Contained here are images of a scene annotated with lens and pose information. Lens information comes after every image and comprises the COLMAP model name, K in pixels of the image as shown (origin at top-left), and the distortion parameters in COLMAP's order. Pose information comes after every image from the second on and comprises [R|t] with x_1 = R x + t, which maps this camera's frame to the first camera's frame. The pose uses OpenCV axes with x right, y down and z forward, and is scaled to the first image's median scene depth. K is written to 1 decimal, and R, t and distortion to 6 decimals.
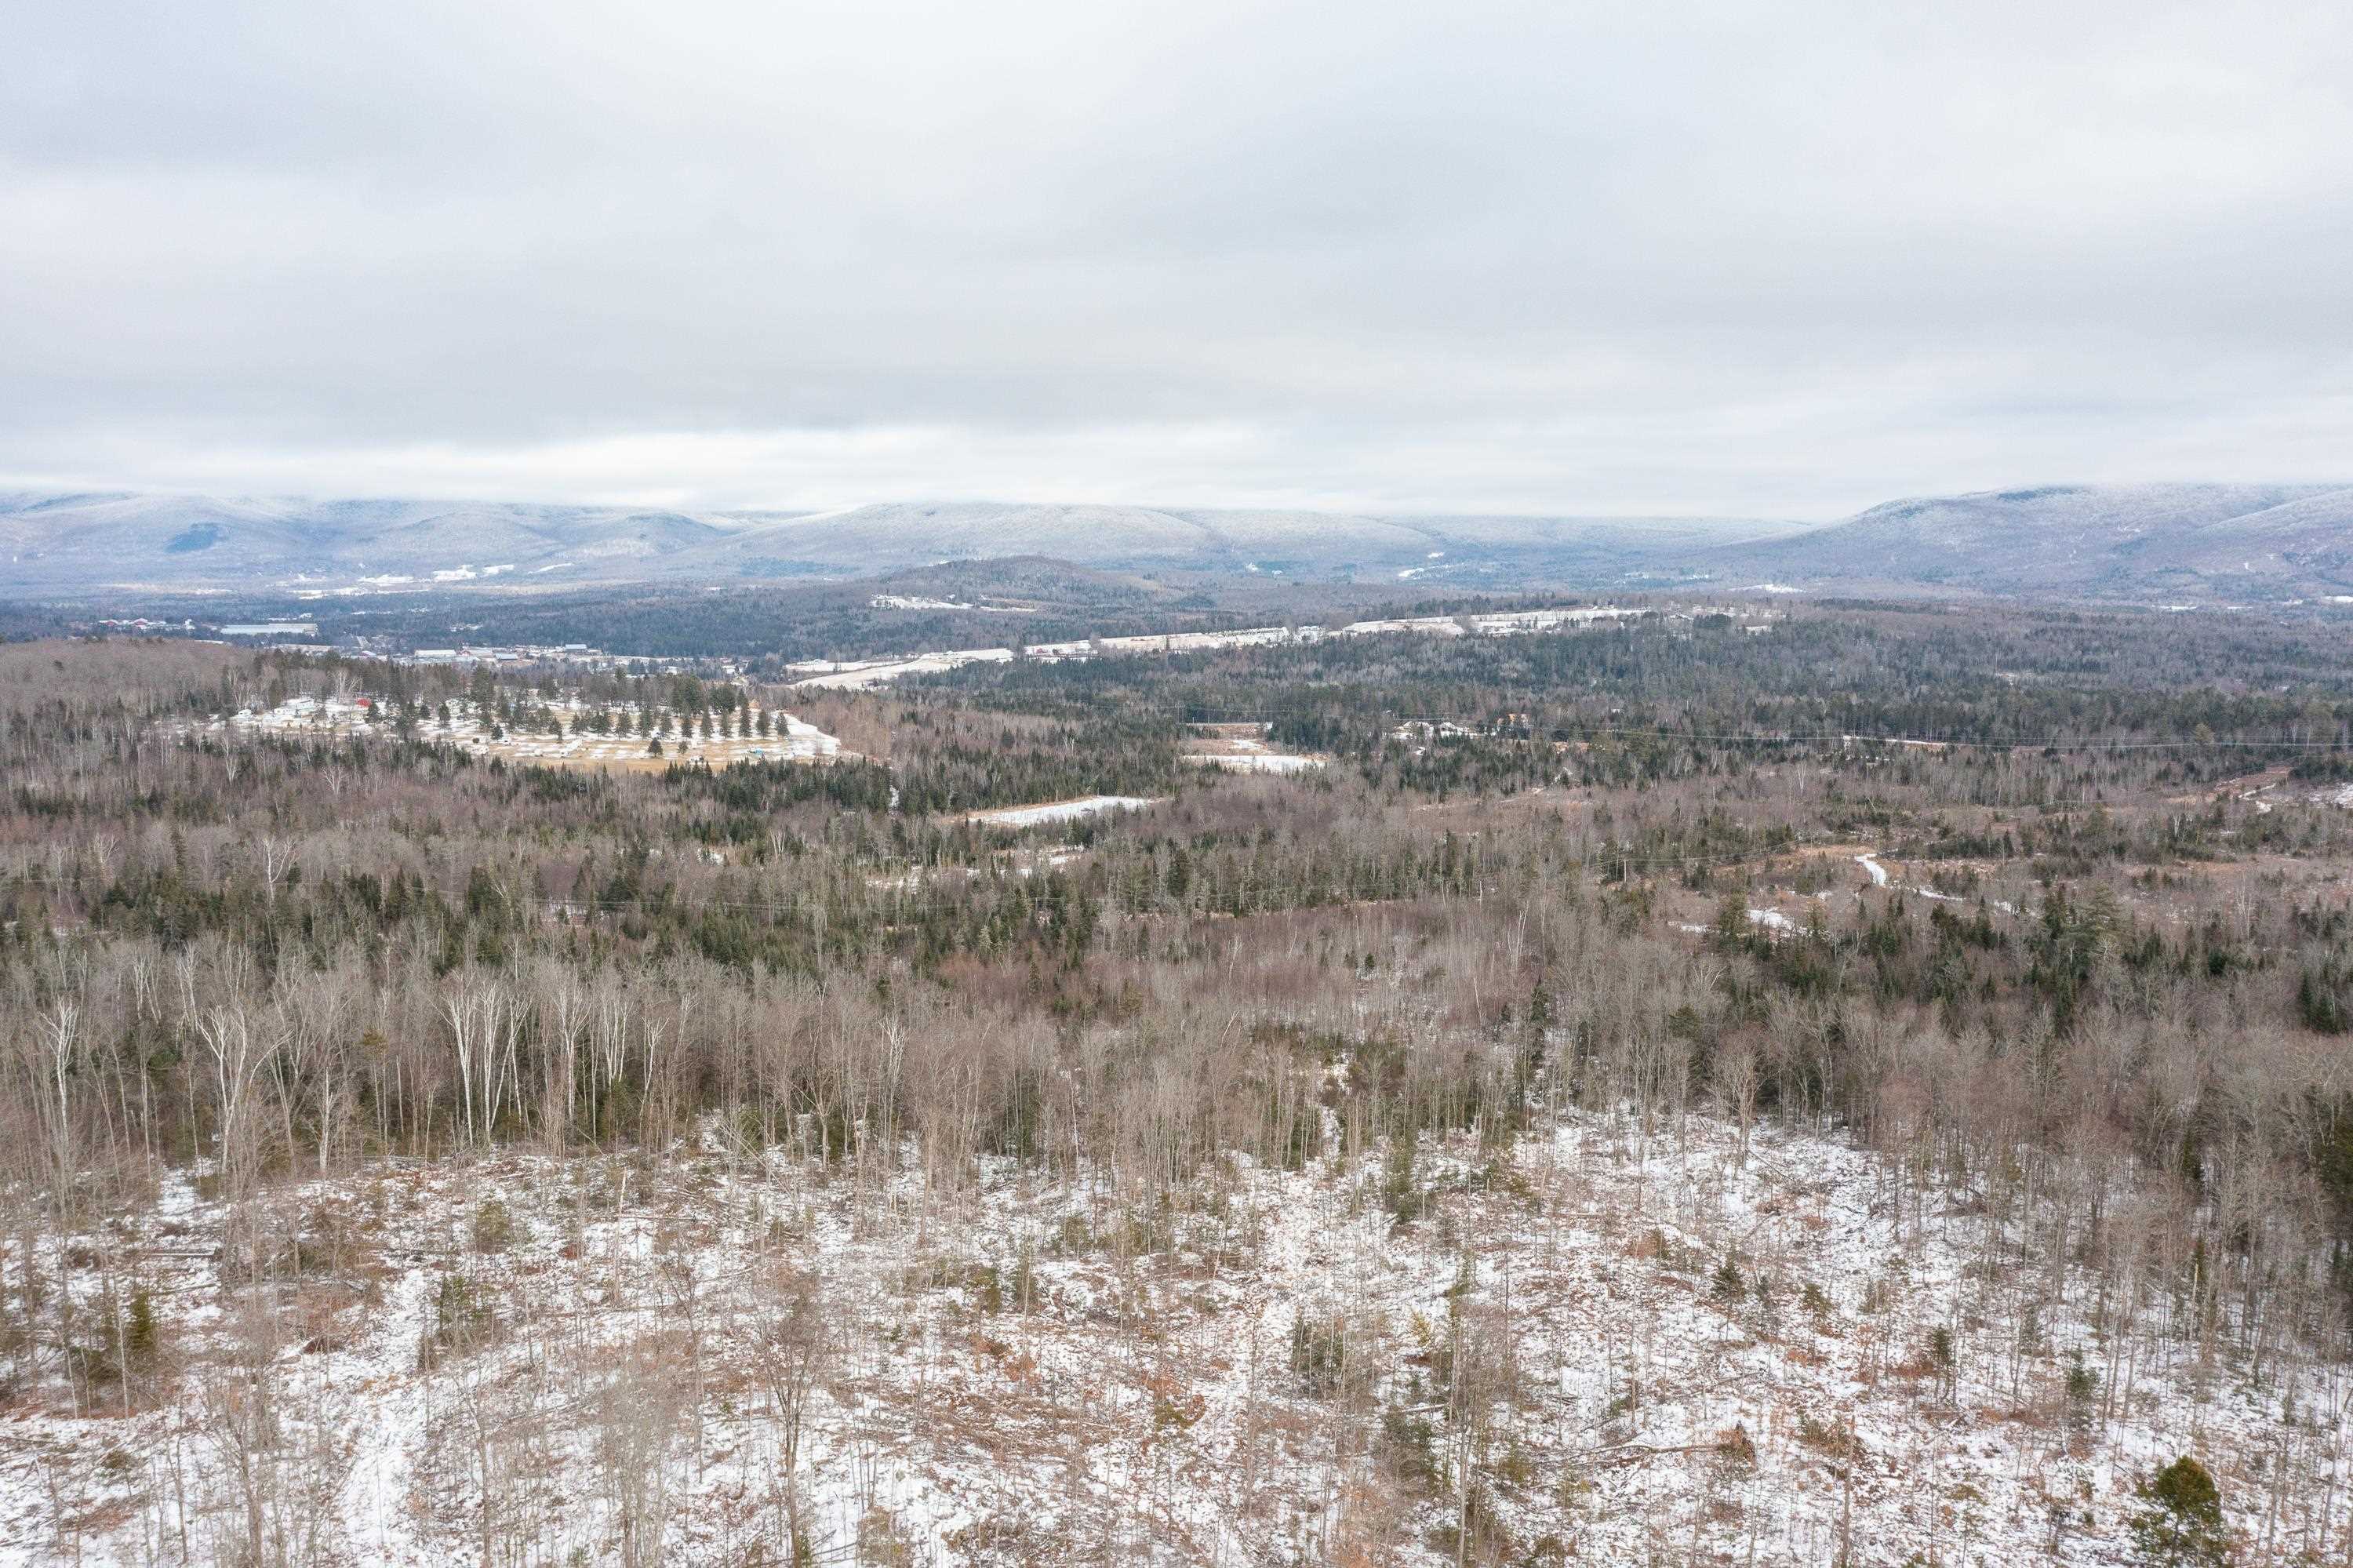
lens RADIAL K [[1879.1, 0, 1182.2], [0, 1879.1, 787.6], [0, 0, 1]] dist [-0.010376, 0.004970]
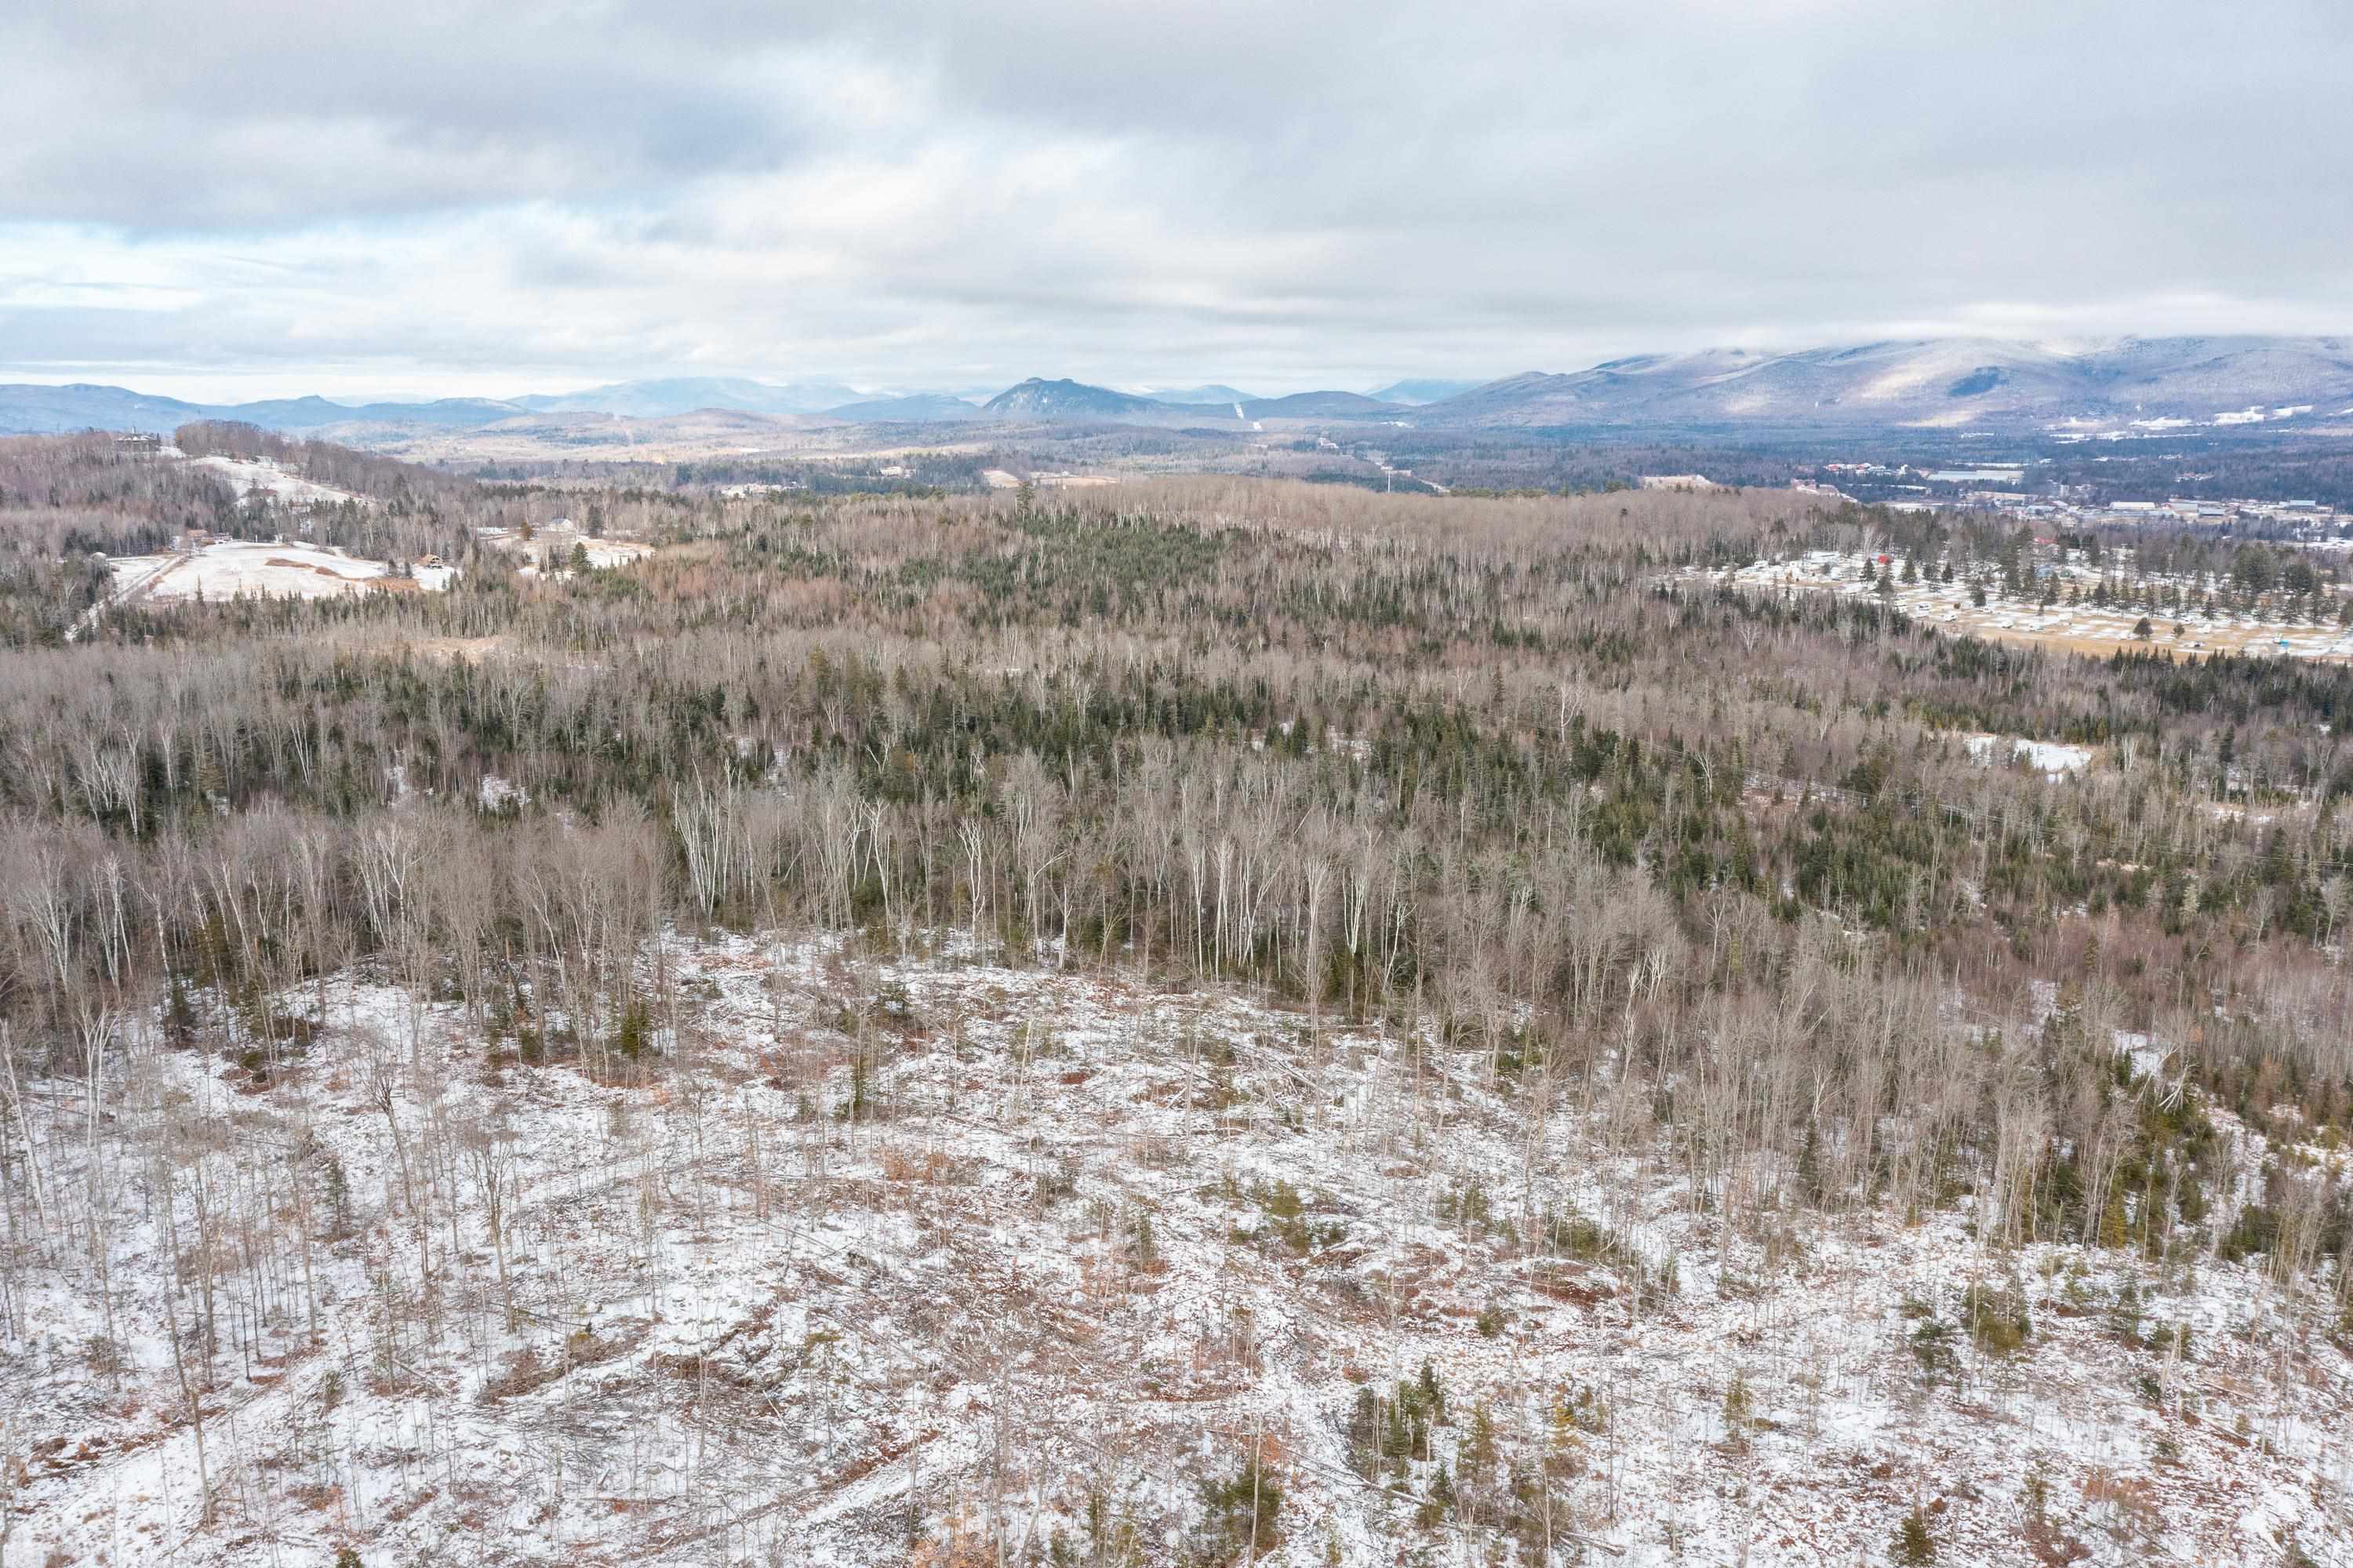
lens RADIAL K [[1898.3, 0, 1186.8], [0, 1898.3, 784.3], [0, 0, 1]] dist [-0.006860, -0.004107]
pose [[0.630318, 0.142022, -0.763236, 0.130897], [-0.081171, 0.989792, 0.117144, -0.016042], [0.772082, -0.011885, 0.635412, 0.072607]]
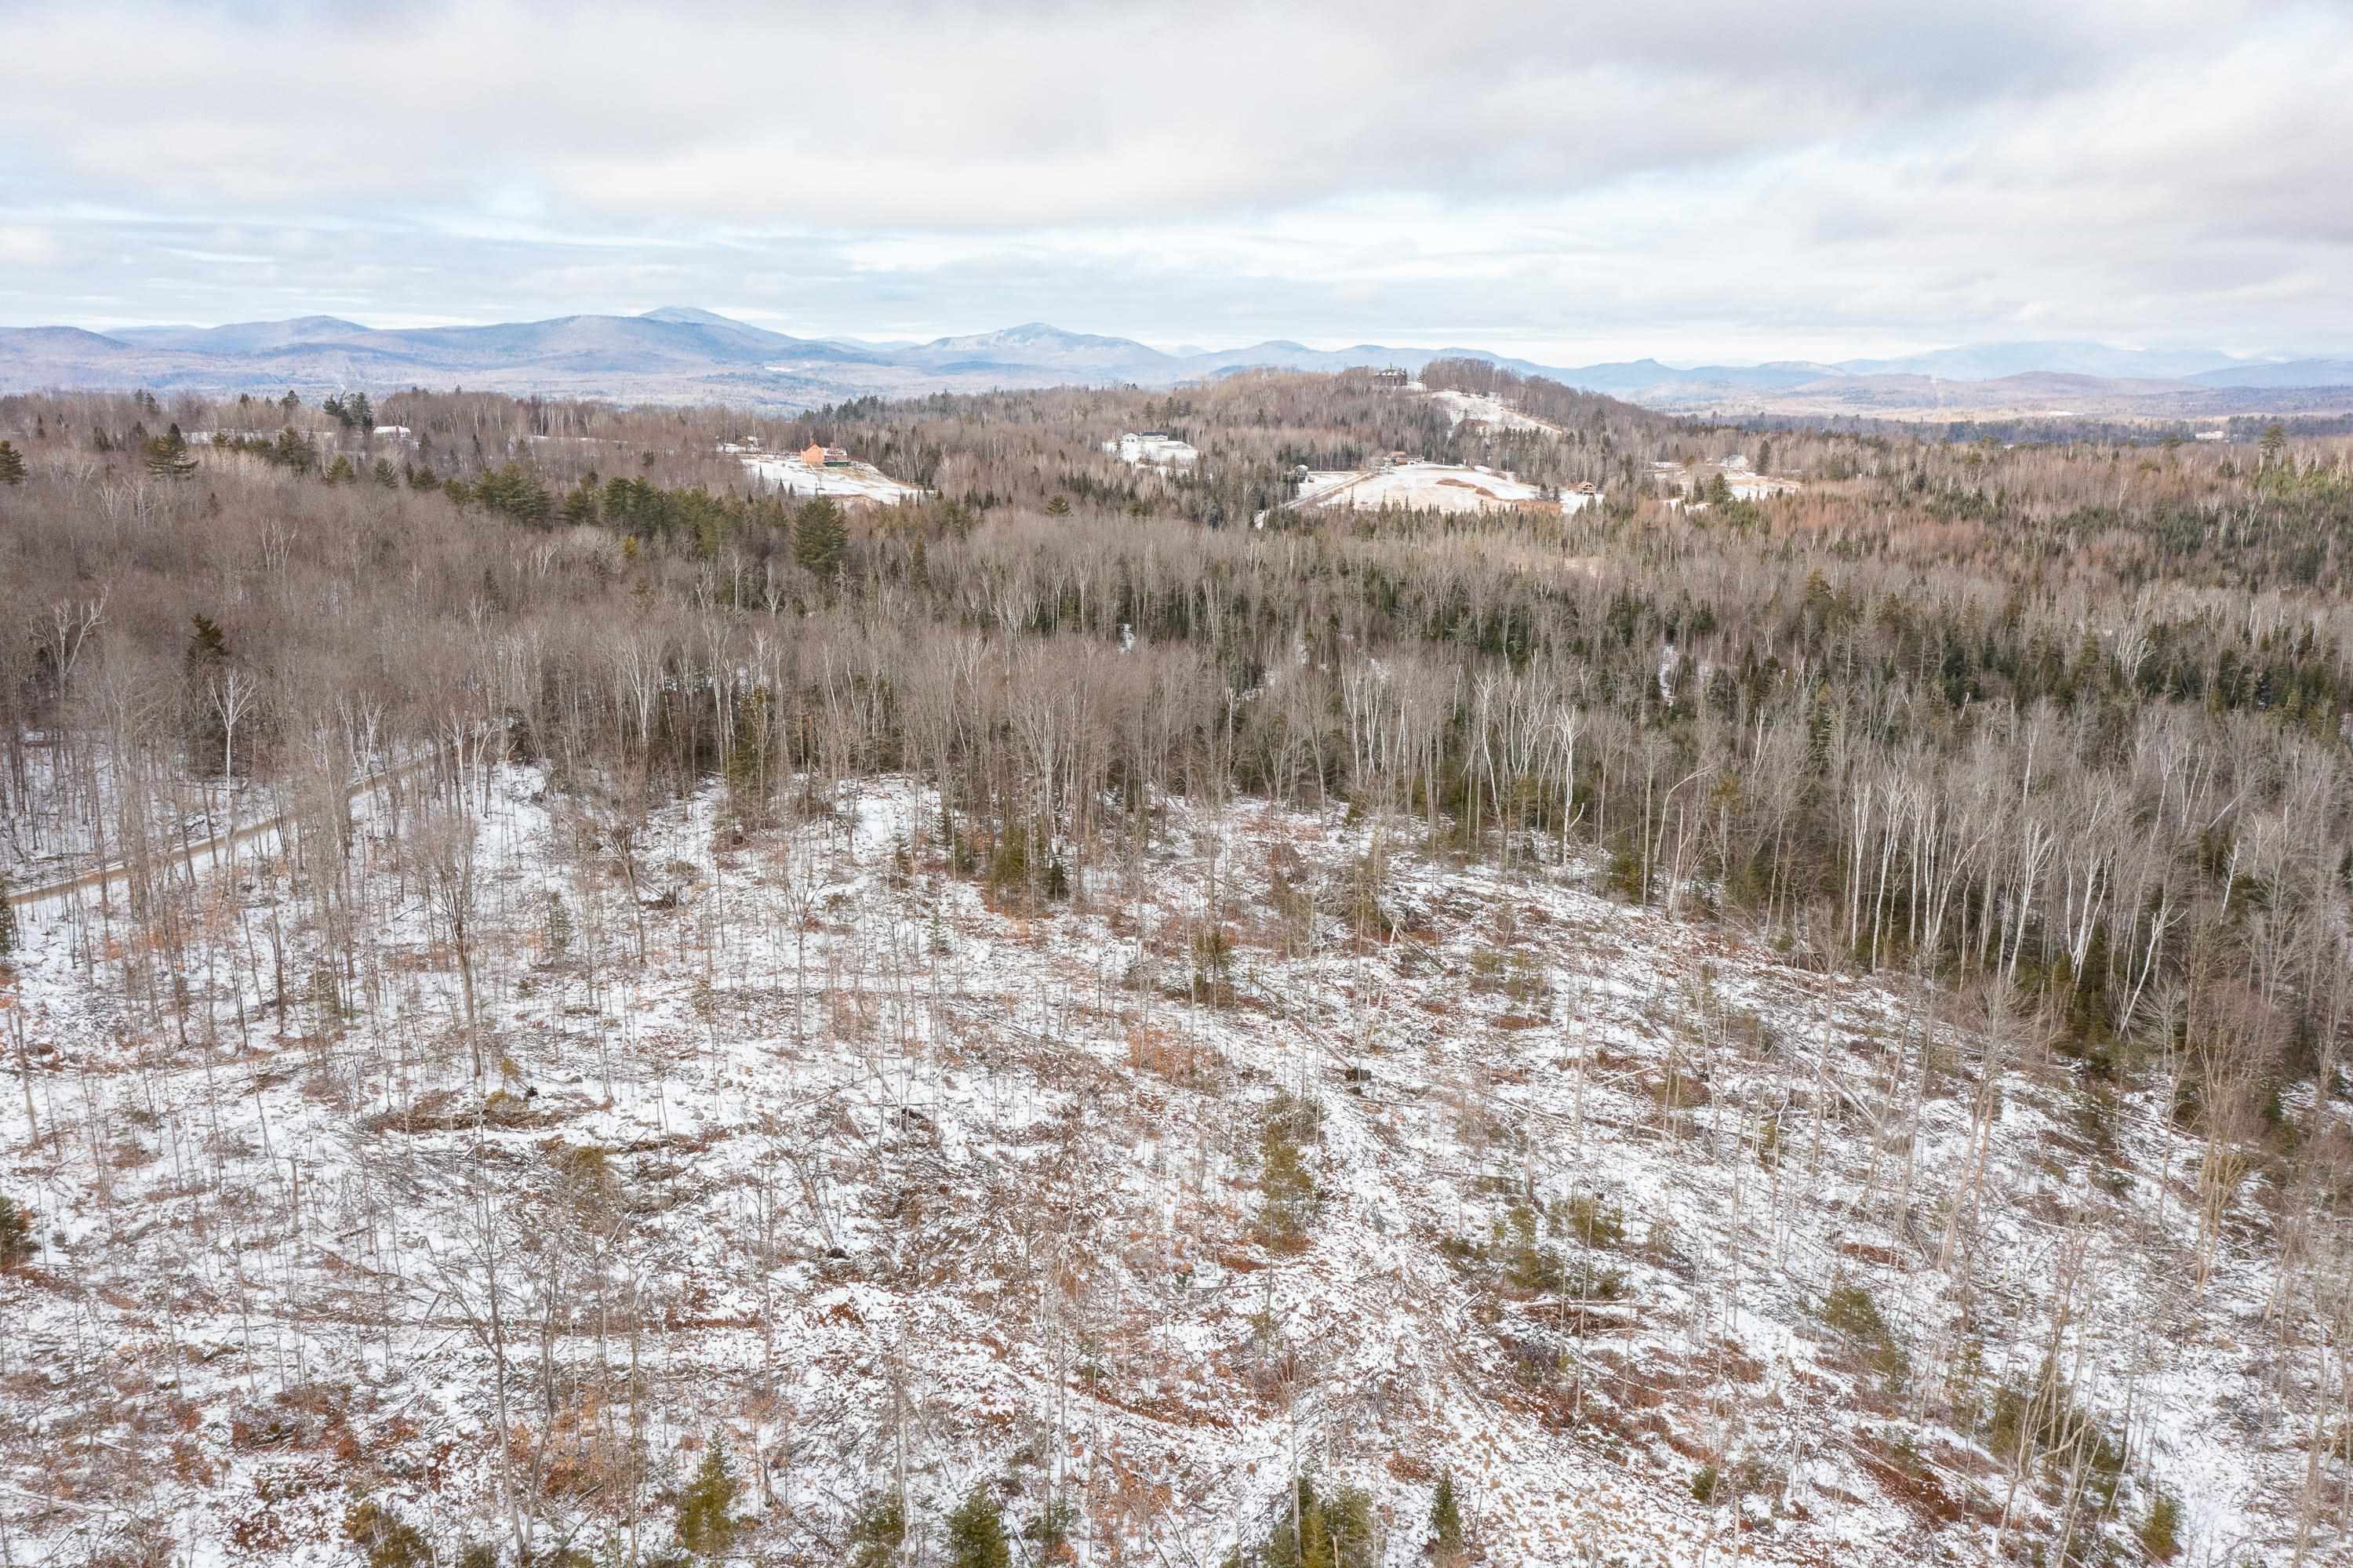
lens RADIAL K [[1885.0, 0, 1176.5], [0, 1885.0, 784.0], [0, 0, 1]] dist [-0.011755, 0.001837]
pose [[-0.001487, 0.201791, -0.979428, 0.120799], [-0.115840, 0.972800, 0.200601, -0.005559], [0.993267, 0.113755, 0.021929, 0.183532]]
